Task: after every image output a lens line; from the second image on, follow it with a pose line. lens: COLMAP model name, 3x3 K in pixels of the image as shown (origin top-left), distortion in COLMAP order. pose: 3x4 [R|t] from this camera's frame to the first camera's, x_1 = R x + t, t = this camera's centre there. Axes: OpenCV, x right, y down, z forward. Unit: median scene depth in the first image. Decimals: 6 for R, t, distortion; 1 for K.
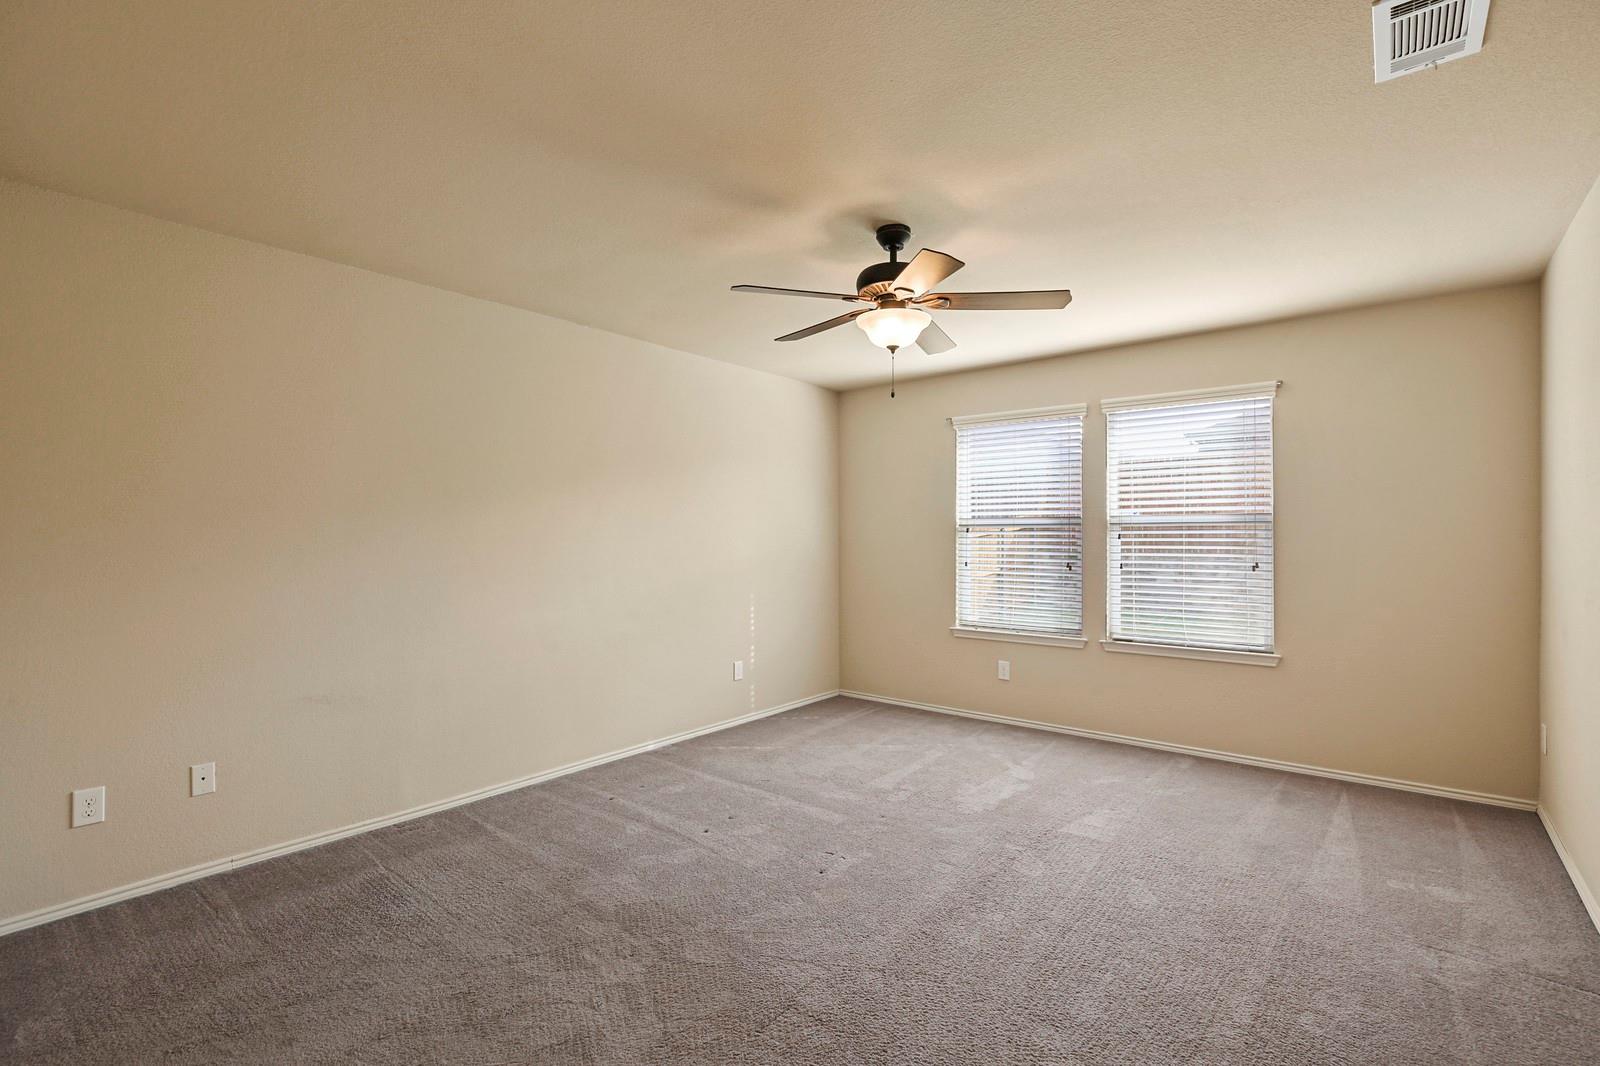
lens RADIAL K [[734.8, 0, 808.1], [0, 734.8, 533.8], [0, 0, 1]] dist [-0.004909, -0.000994]
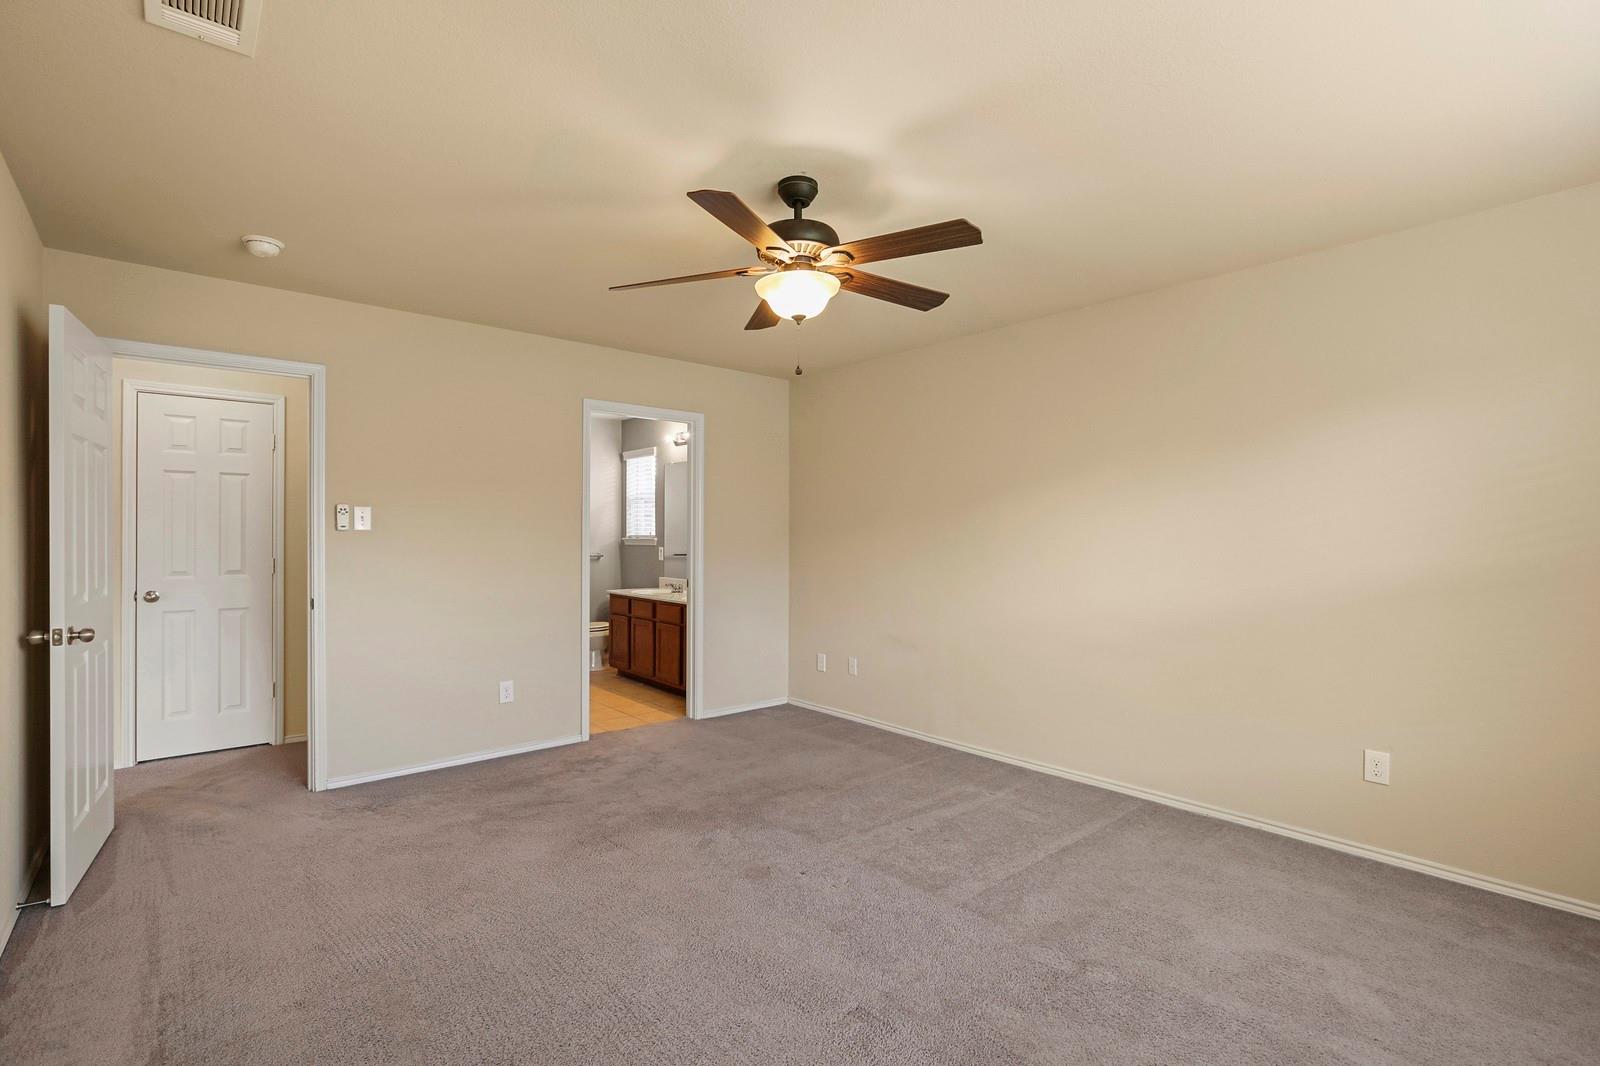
lens RADIAL K [[734.8, 0, 803.6], [0, 734.8, 527.4], [0, 0, 1]] dist [-0.004909, -0.000994]
pose [[-0.153314, 0.009406, -0.988133, 0.652685], [0.001815, 0.999956, 0.009237, -0.024441], [0.988176, -0.000377, -0.153324, 0.723934]]
